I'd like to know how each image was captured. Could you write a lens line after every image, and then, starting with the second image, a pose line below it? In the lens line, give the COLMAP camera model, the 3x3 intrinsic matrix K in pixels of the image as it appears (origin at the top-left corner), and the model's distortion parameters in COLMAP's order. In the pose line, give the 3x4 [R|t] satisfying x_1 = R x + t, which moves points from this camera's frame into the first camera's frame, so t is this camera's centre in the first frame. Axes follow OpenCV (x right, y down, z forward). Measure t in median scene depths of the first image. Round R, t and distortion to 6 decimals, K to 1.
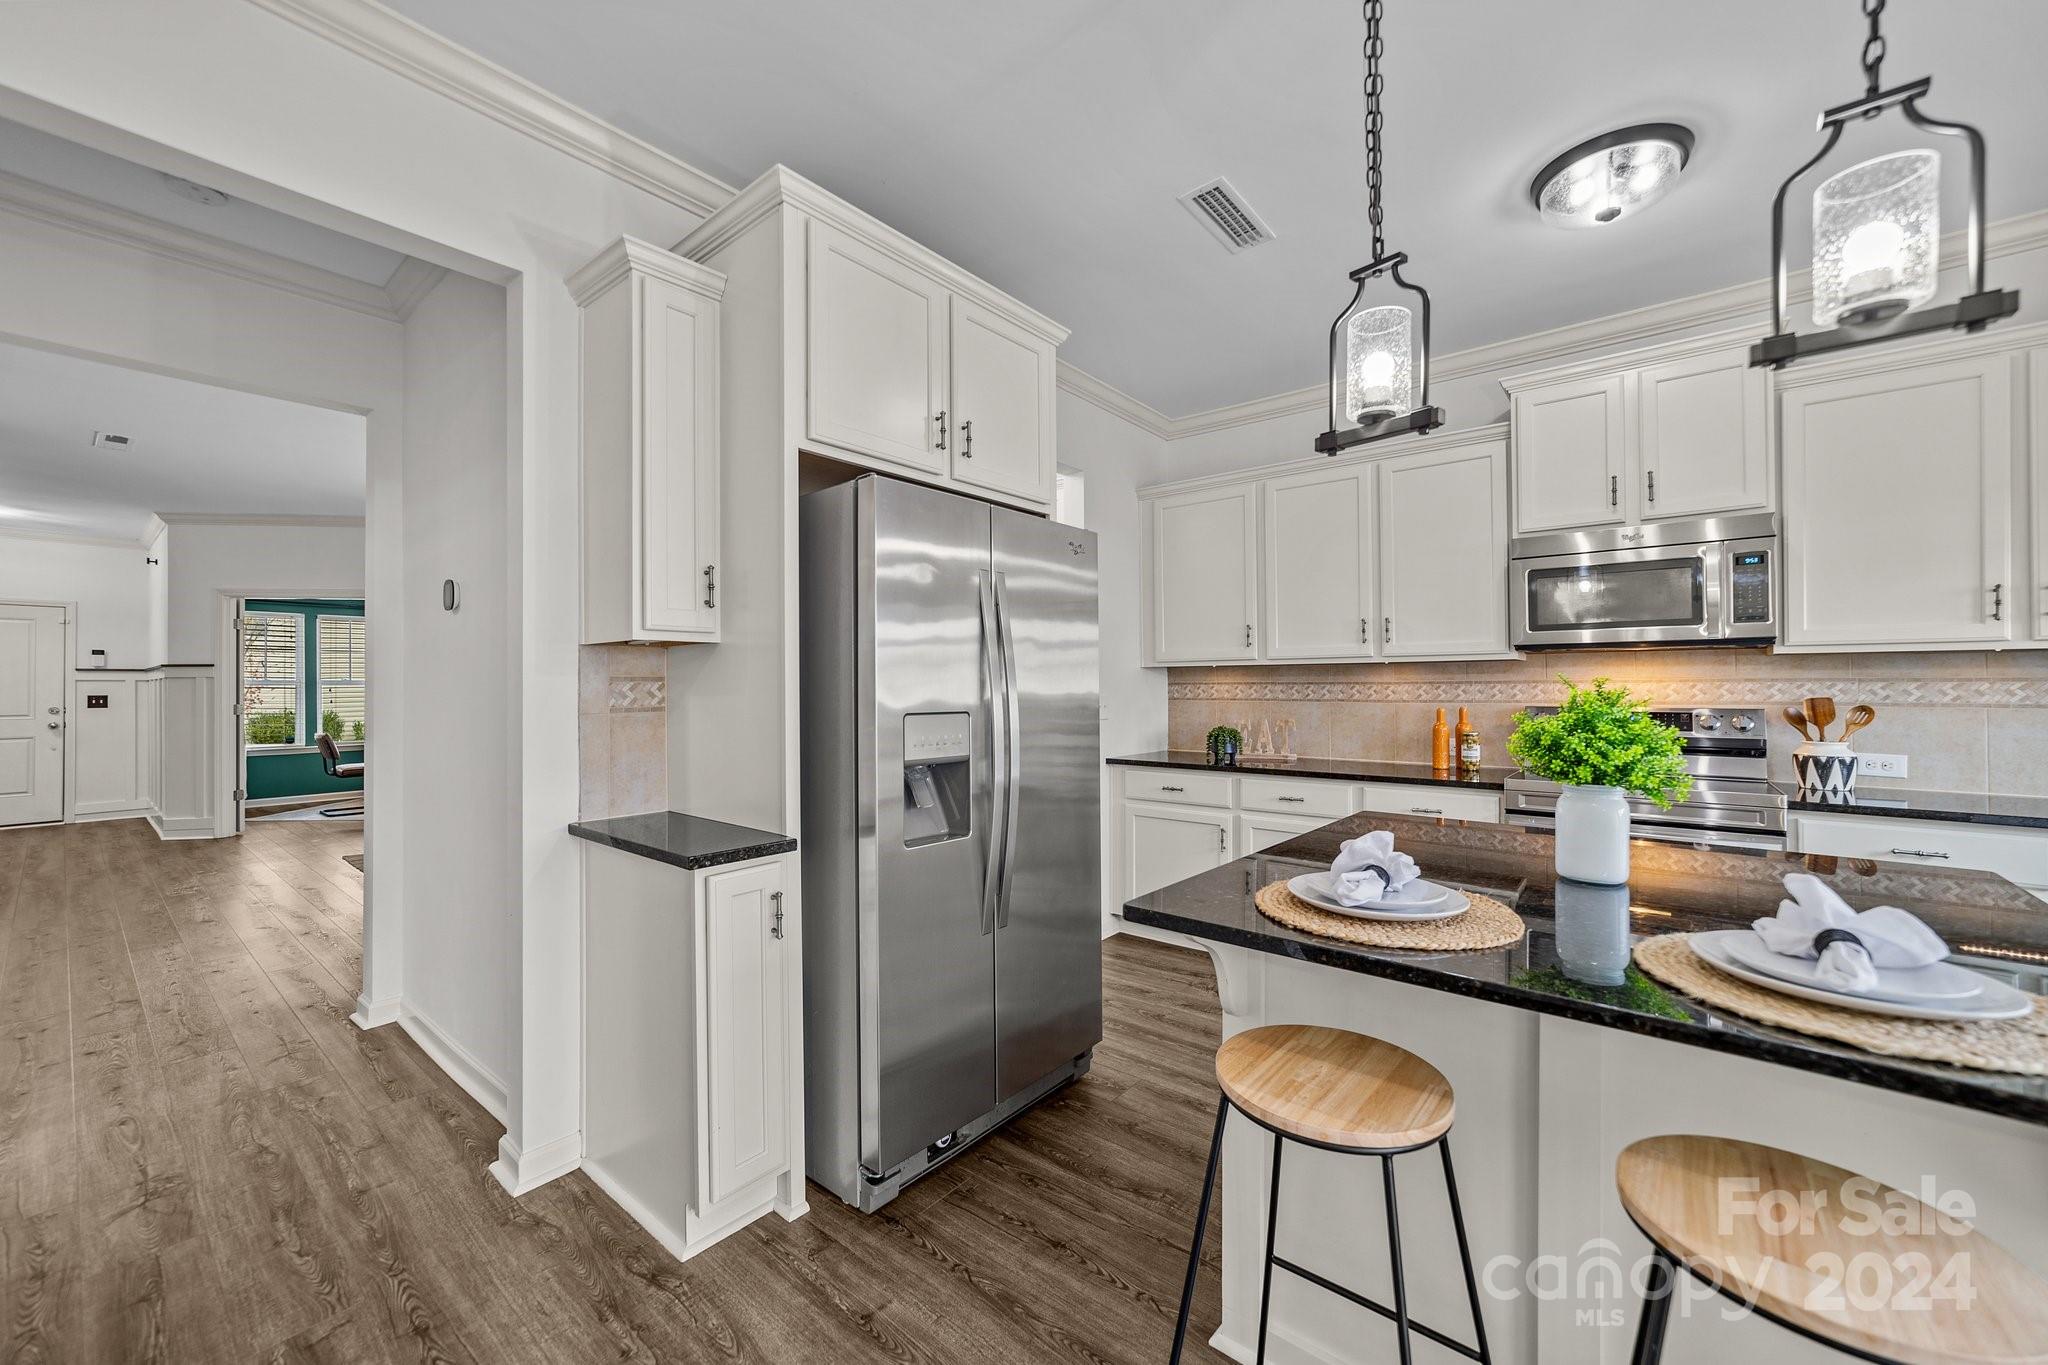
lens RADIAL K [[791.1, 0, 1025.6], [0, 791.1, 677.8], [0, 0, 1]] dist [-0.017498, 0.008585]
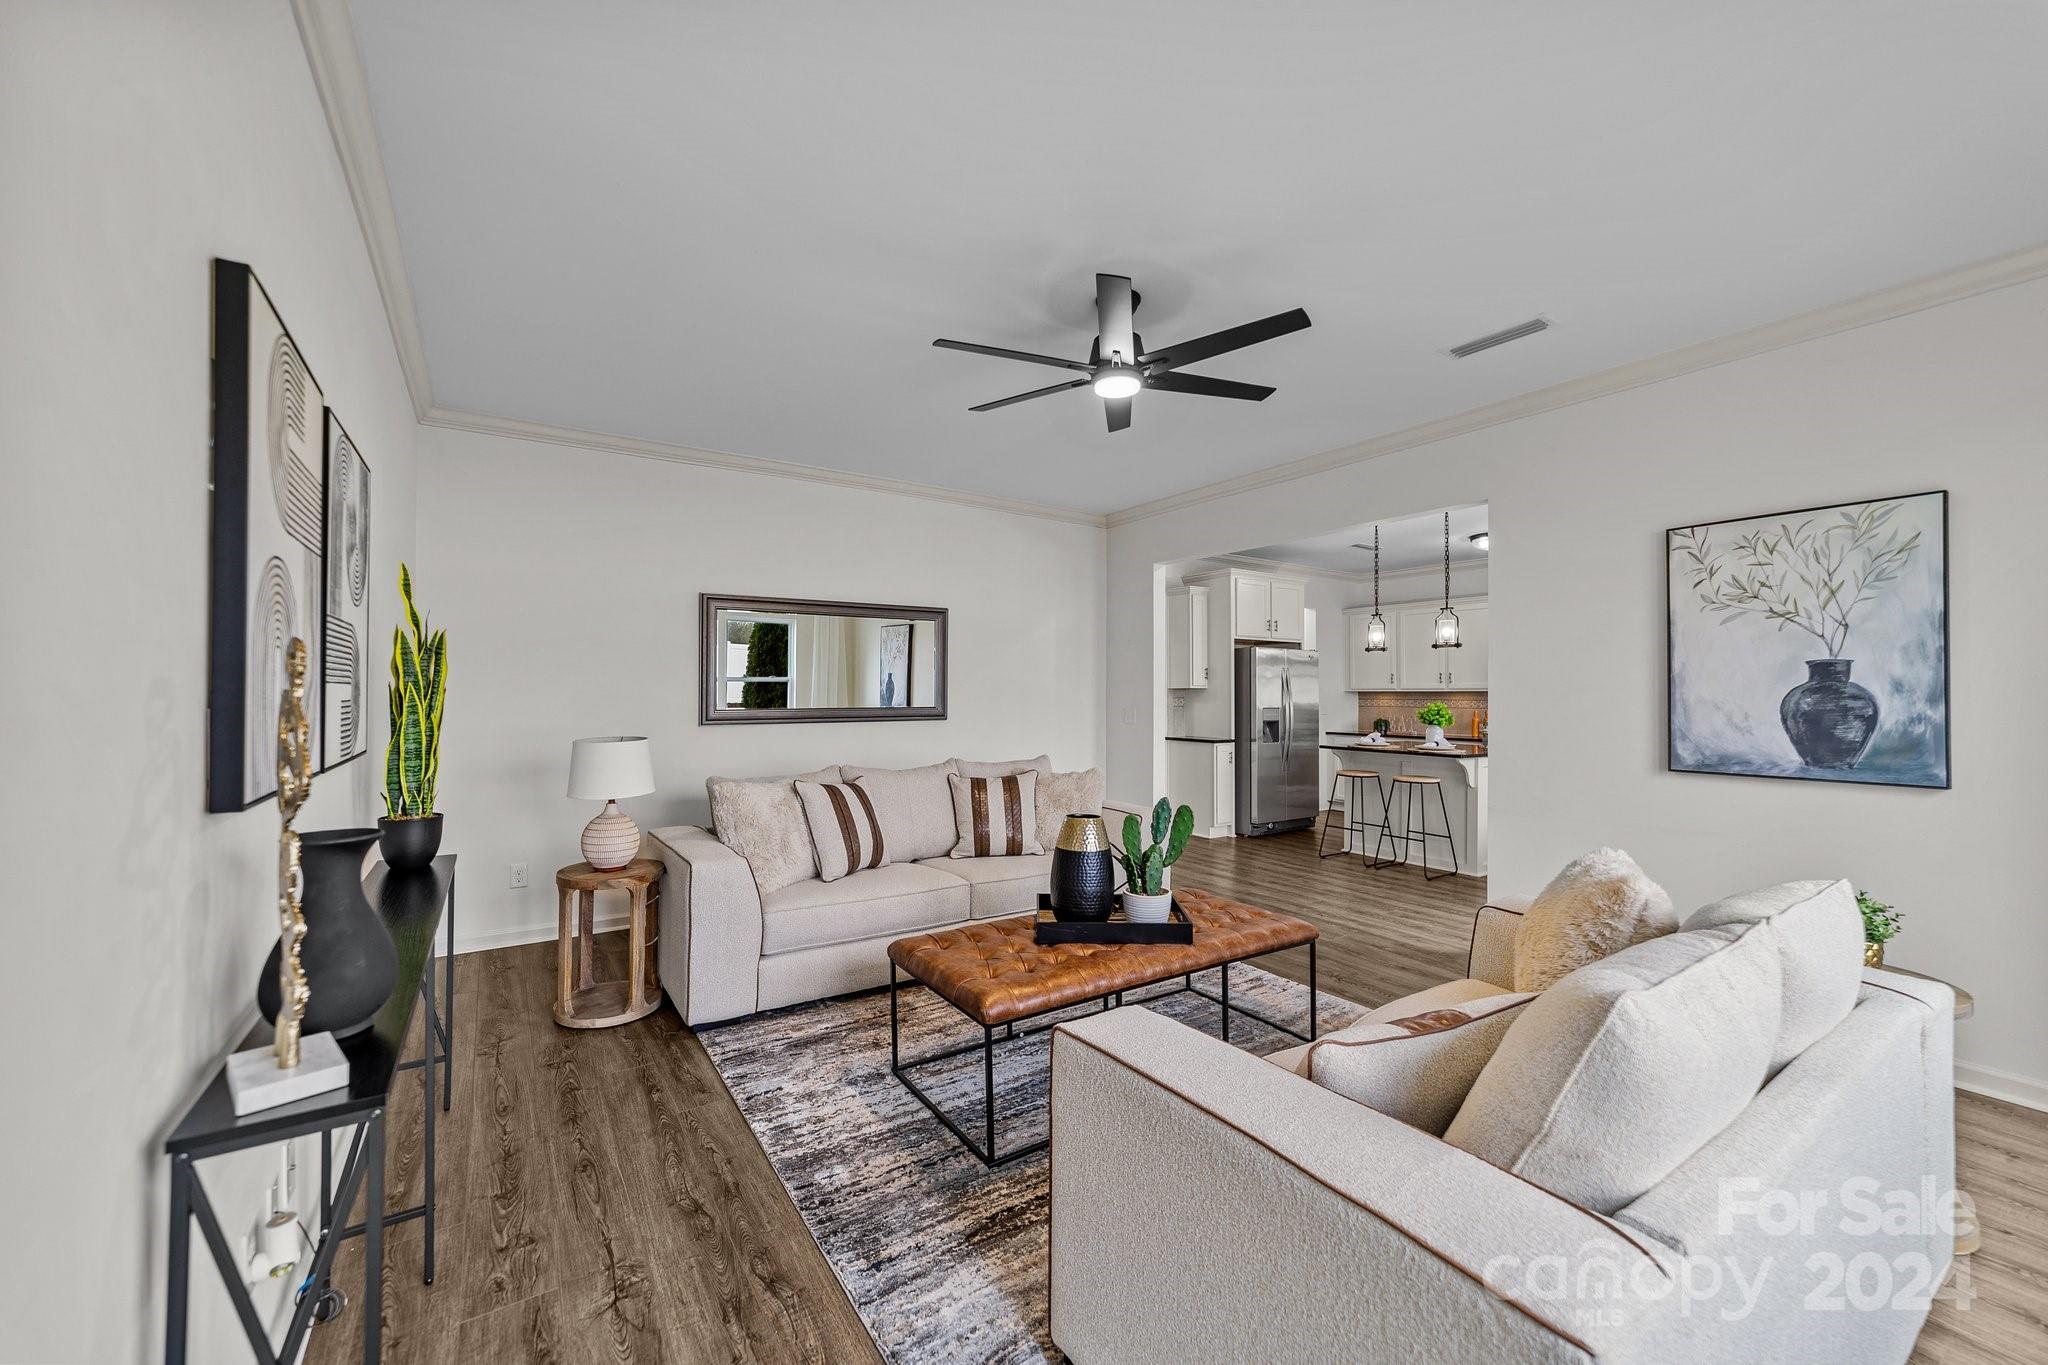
lens RADIAL K [[791.1, 0, 1024.1], [0, 791.1, 694.7], [0, 0, 1]] dist [-0.017498, 0.008585]
pose [[0.957760, 0.006634, -0.287492, -0.127442], [-0.003816, 0.999939, 0.010361, -0.042807], [0.287543, -0.008827, 0.957727, -2.362533]]
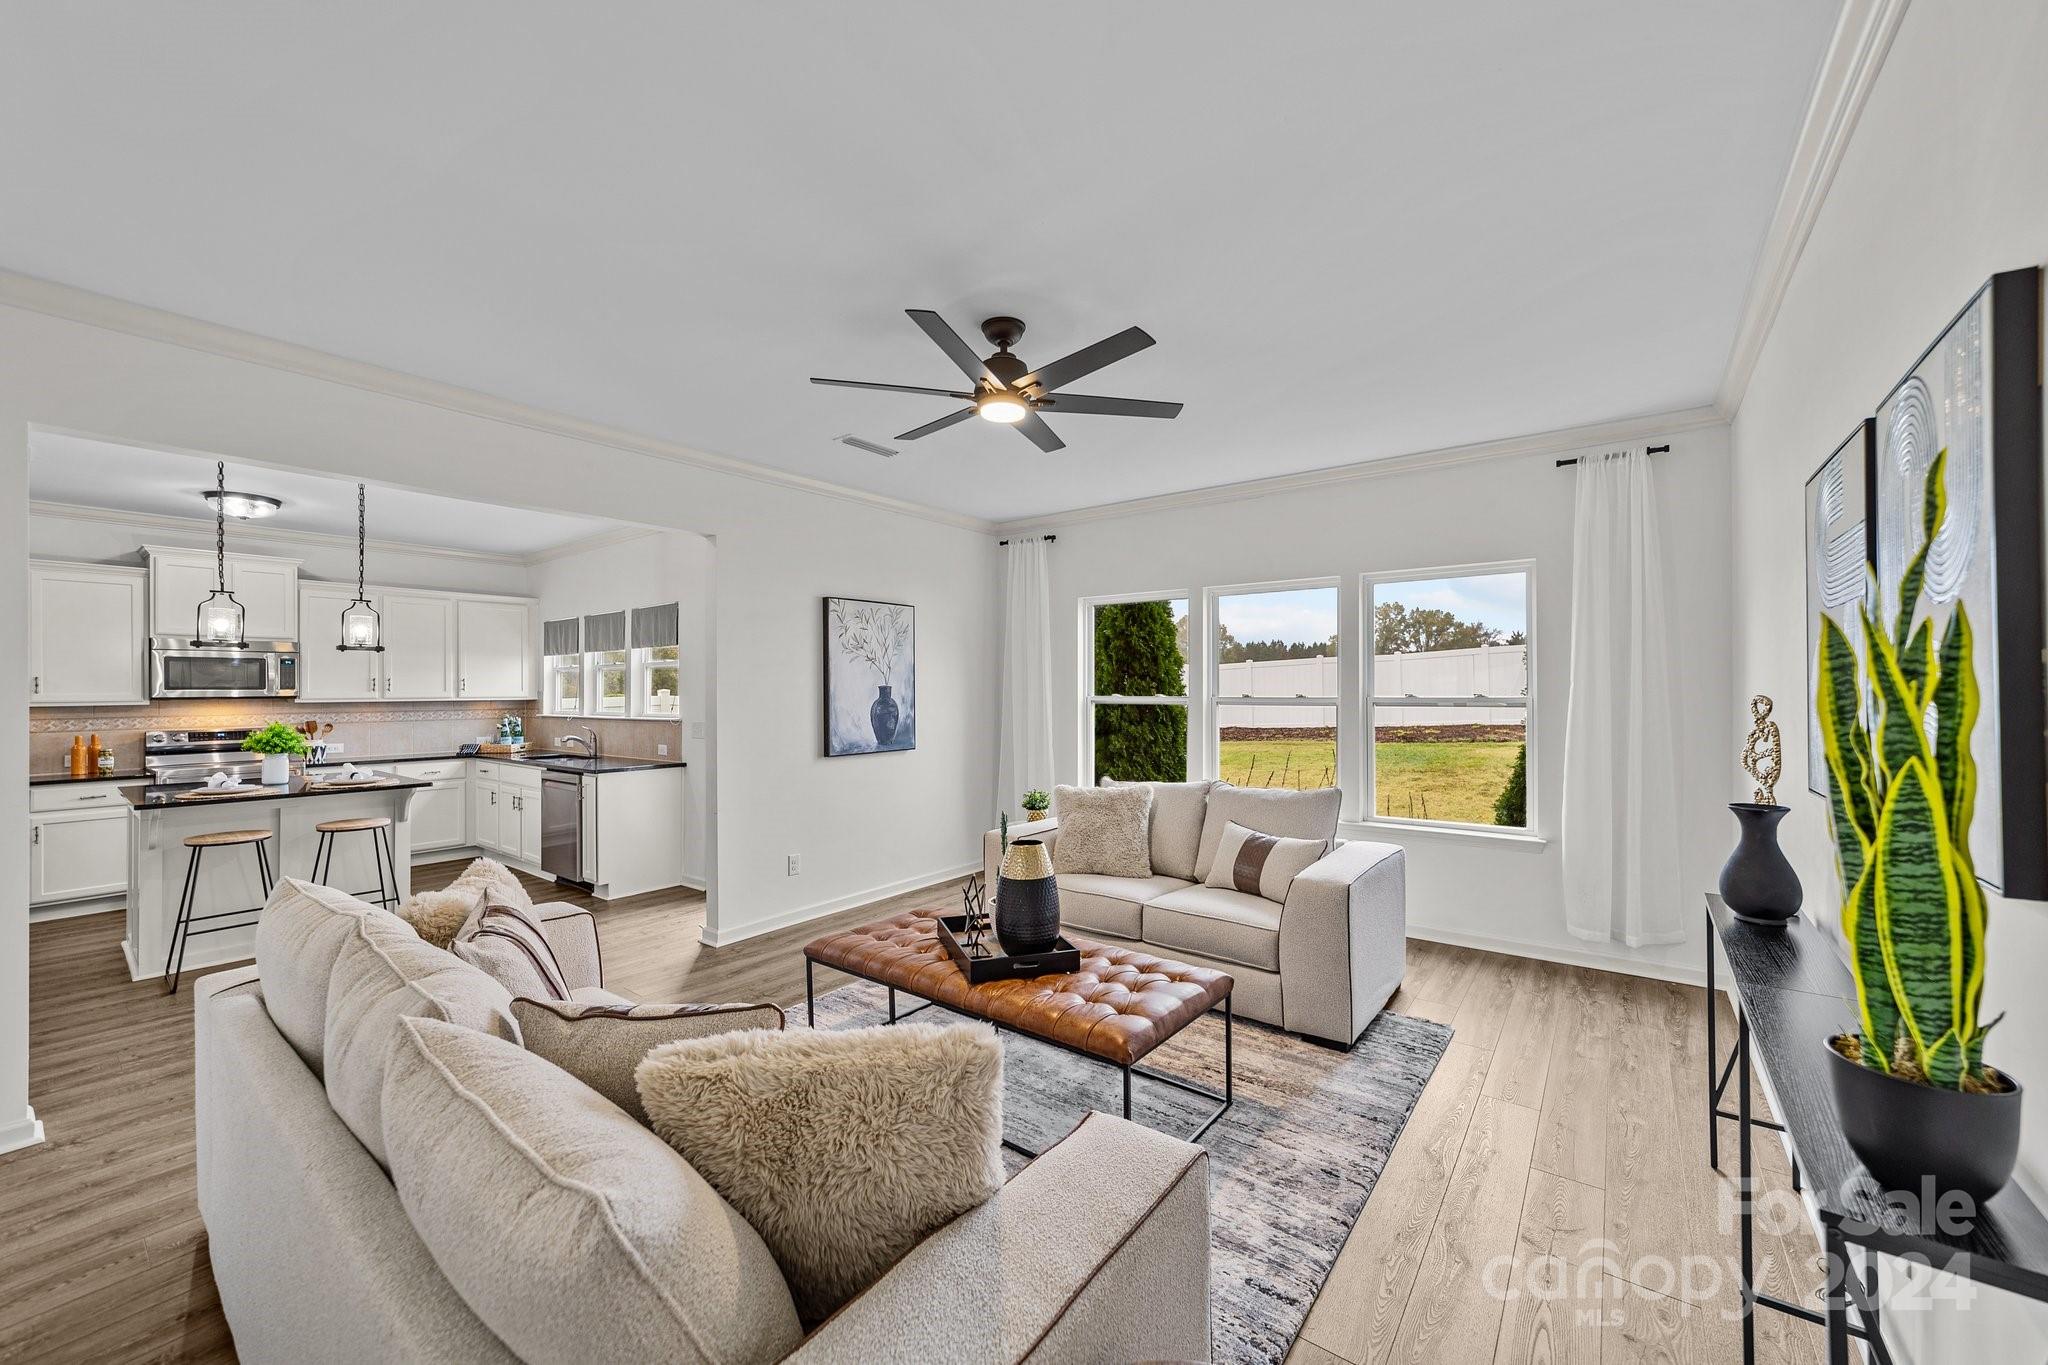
lens RADIAL K [[791.1, 0, 1026.2], [0, 791.1, 685.4], [0, 0, 1]] dist [-0.017498, 0.008585]
pose [[-0.027560, 0.009373, 0.999576, -1.542936], [-0.001353, 0.999955, -0.009414, -0.069265], [-0.999619, -0.001612, -0.027546, -1.184276]]
